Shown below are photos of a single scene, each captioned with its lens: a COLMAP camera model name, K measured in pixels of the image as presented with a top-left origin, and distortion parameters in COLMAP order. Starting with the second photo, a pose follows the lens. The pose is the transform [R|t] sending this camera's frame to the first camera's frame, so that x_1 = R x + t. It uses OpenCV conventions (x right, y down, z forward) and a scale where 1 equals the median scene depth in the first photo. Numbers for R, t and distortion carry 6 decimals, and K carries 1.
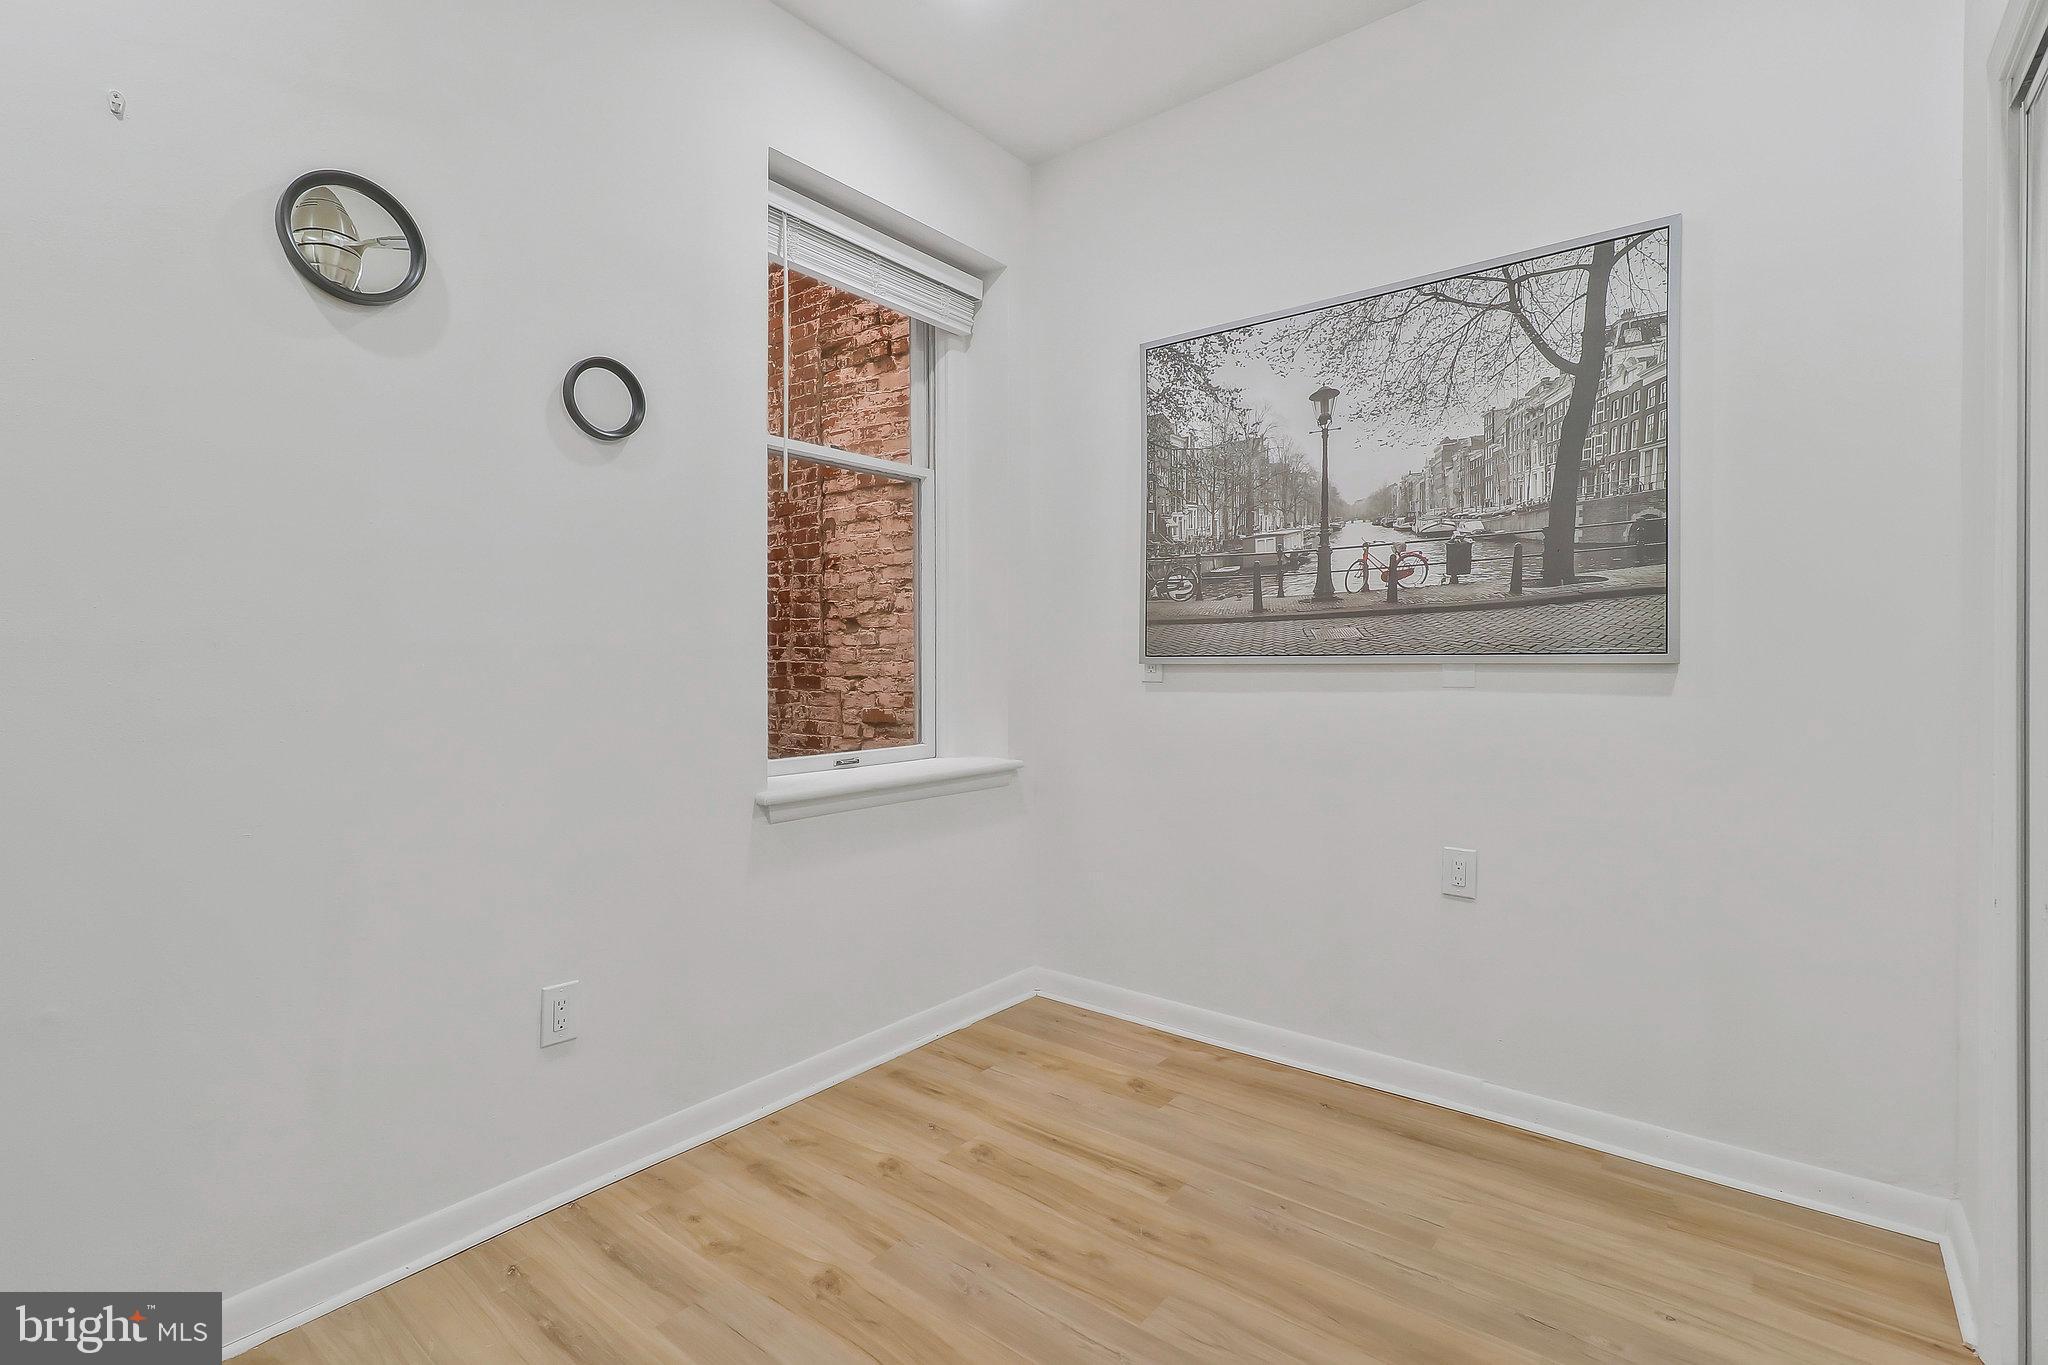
lens RADIAL K [[946.2, 0, 1015.0], [0, 946.2, 677.3], [0, 0, 1]] dist [0.006220, -0.000009]
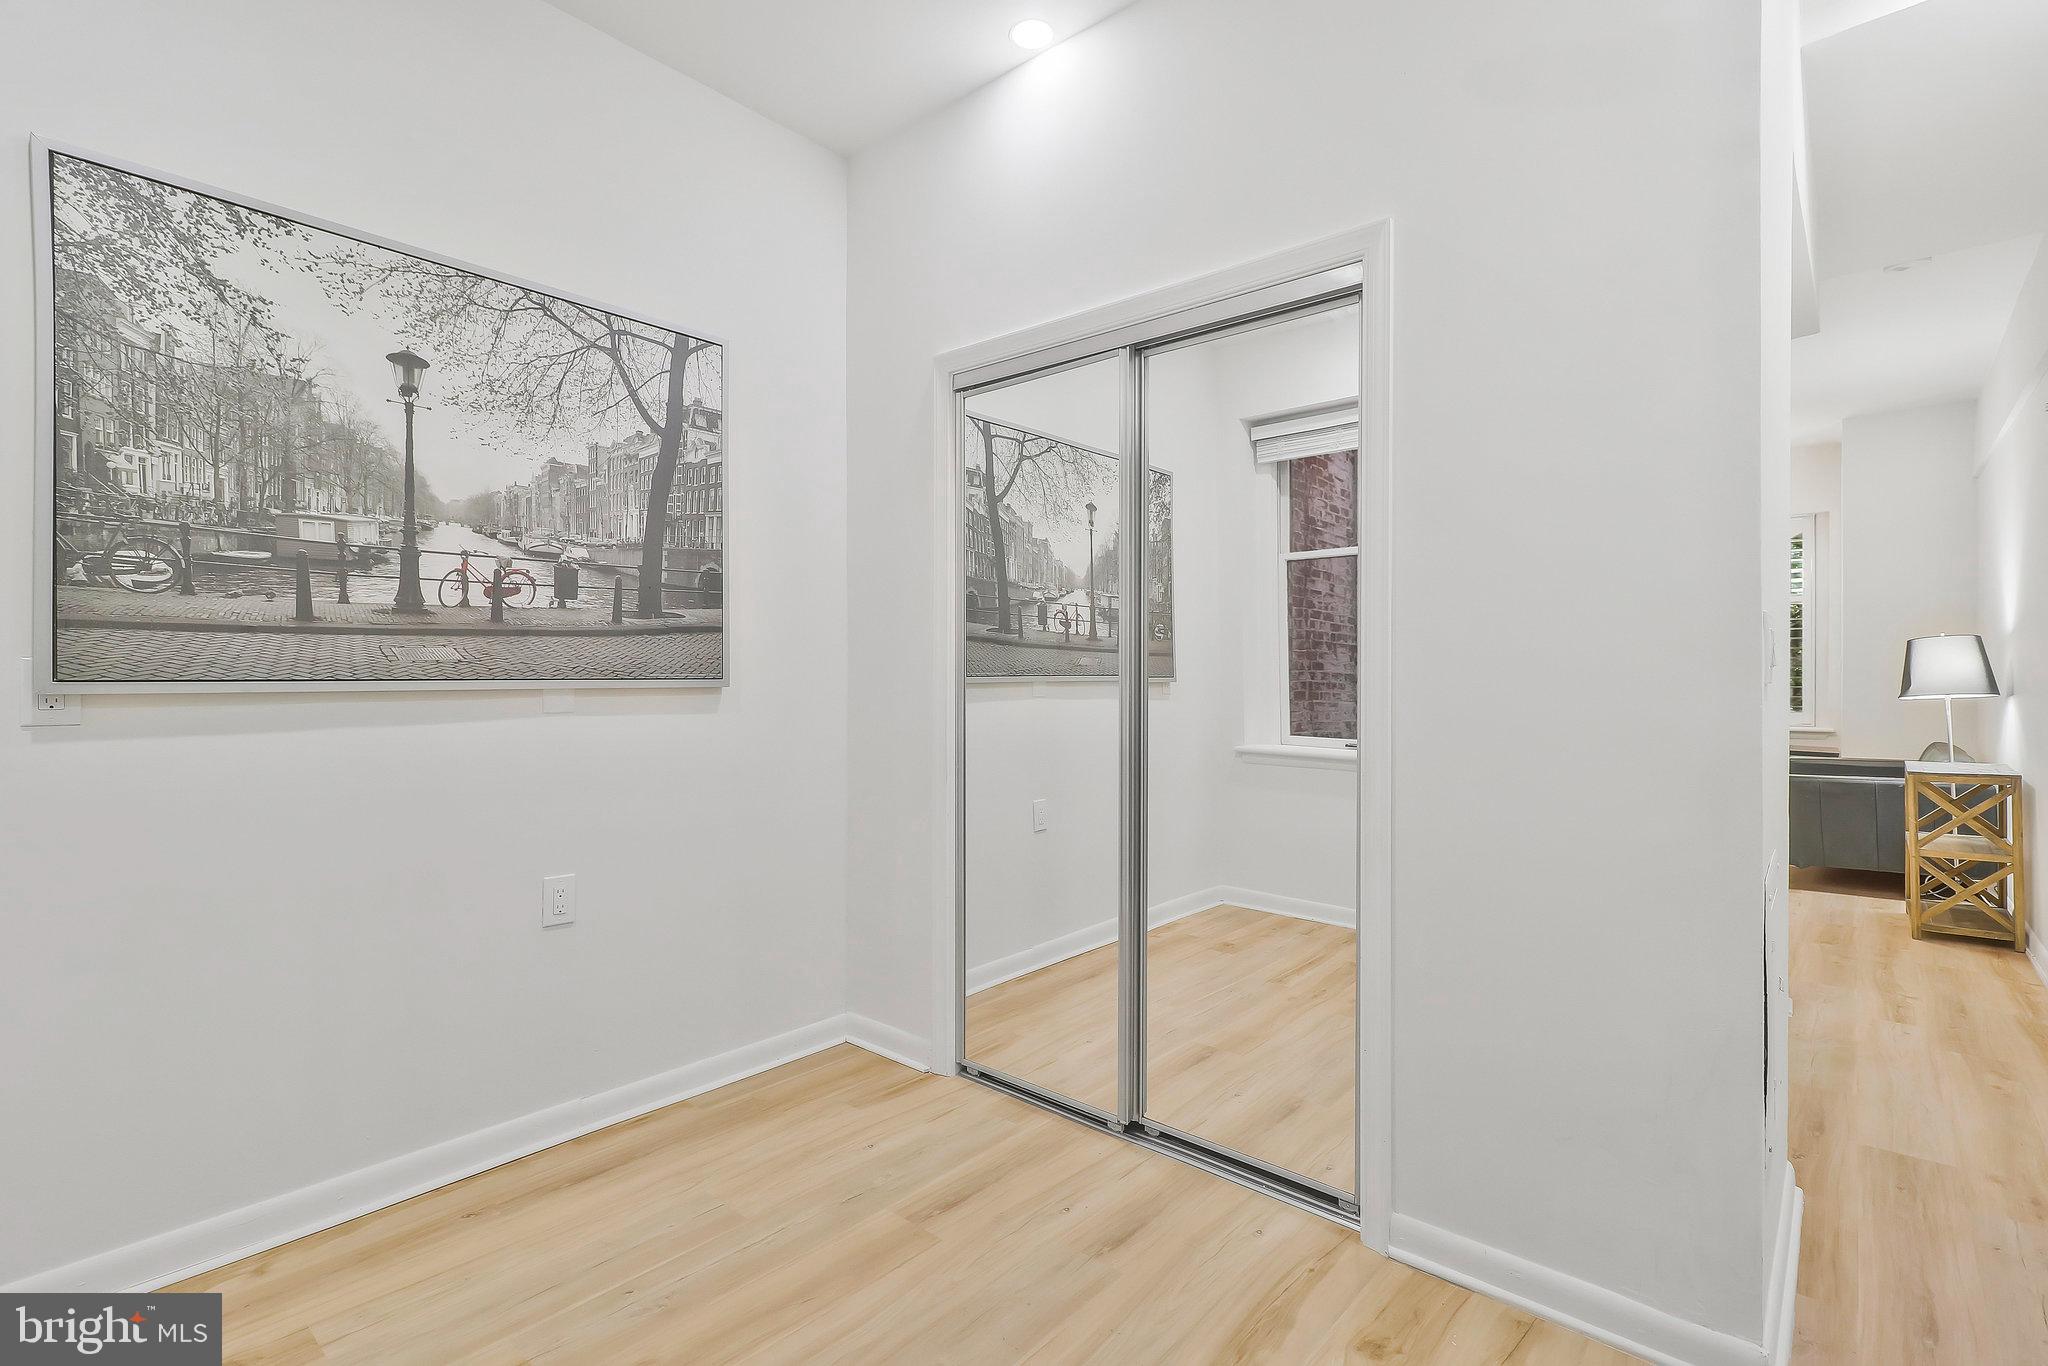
lens RADIAL K [[946.2, 0, 1019.2], [0, 946.2, 678.1], [0, 0, 1]] dist [0.006220, -0.000009]
pose [[0.066280, -0.002020, 0.997799, -0.486752], [0.015033, 0.999886, 0.001025, -0.019201], [-0.997688, 0.014932, 0.066303, 0.455494]]
